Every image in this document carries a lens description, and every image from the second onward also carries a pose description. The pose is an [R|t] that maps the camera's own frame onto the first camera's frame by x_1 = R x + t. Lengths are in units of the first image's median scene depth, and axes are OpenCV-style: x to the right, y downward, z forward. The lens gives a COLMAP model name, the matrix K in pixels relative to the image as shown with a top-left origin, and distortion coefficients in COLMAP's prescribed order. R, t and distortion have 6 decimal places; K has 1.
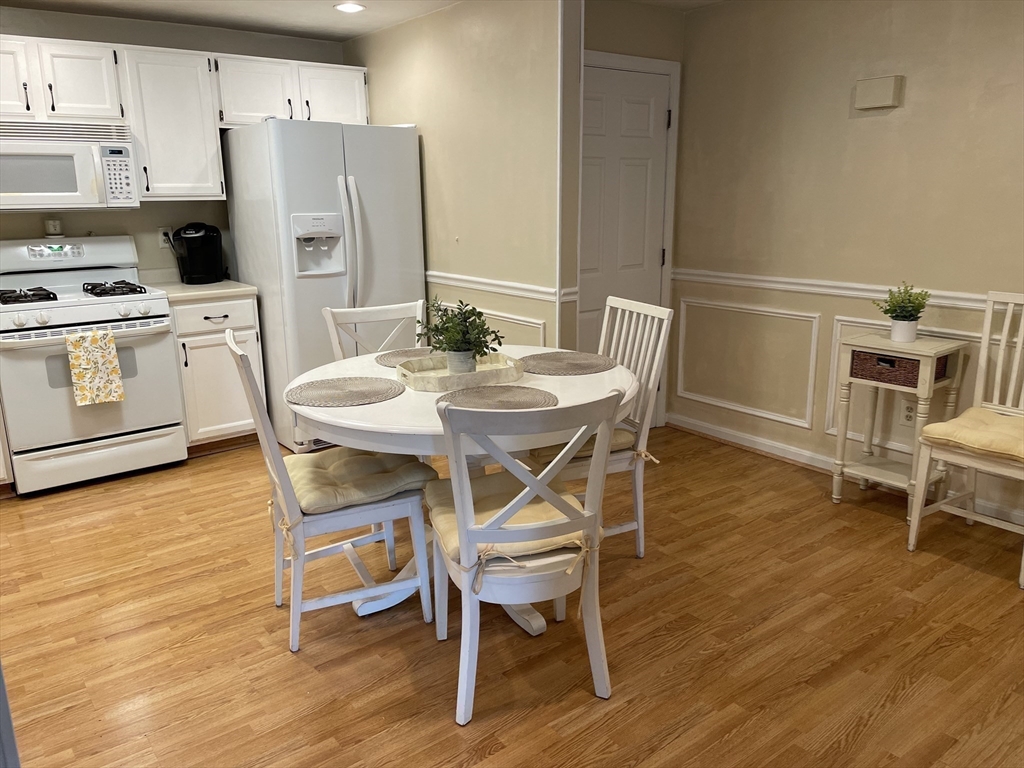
lens RADIAL K [[770.5, 0, 510.7], [0, 770.5, 382.2], [0, 0, 1]] dist [0.068256, -0.089154]
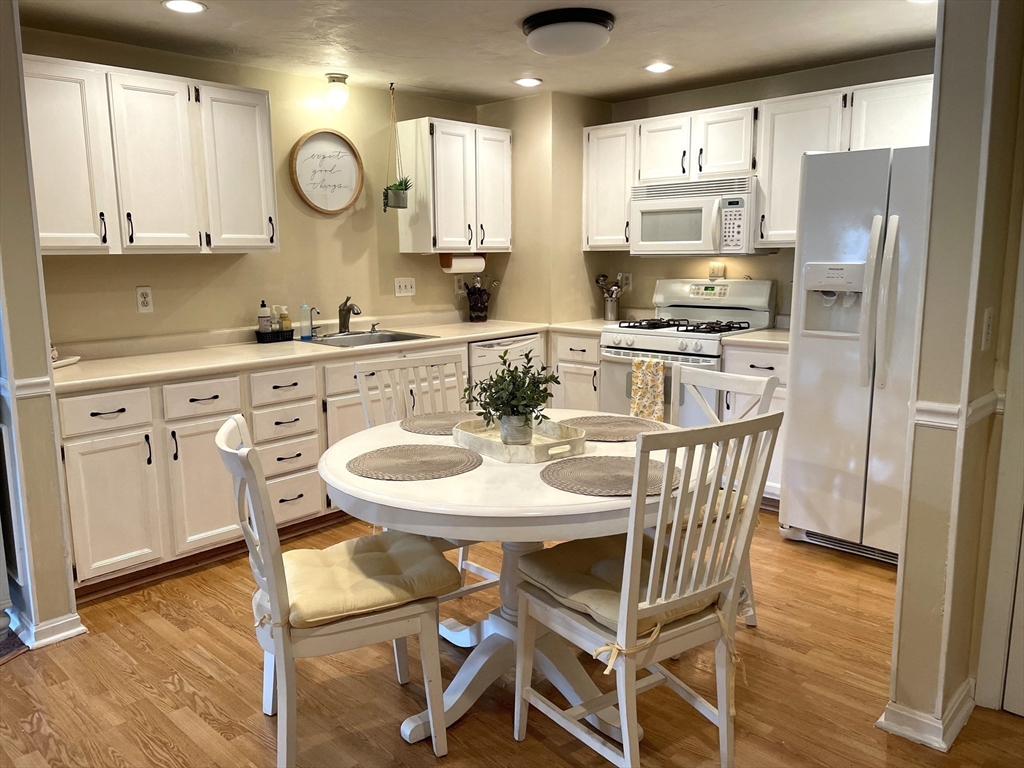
lens RADIAL K [[770.5, 0, 510.2], [0, 770.5, 382.6], [0, 0, 1]] dist [0.068256, -0.089154]
pose [[0.147678, 0.178770, -0.972745, 0.596072], [-0.226637, 0.963475, 0.142659, -0.154200], [0.962719, 0.199392, 0.182799, 0.616823]]
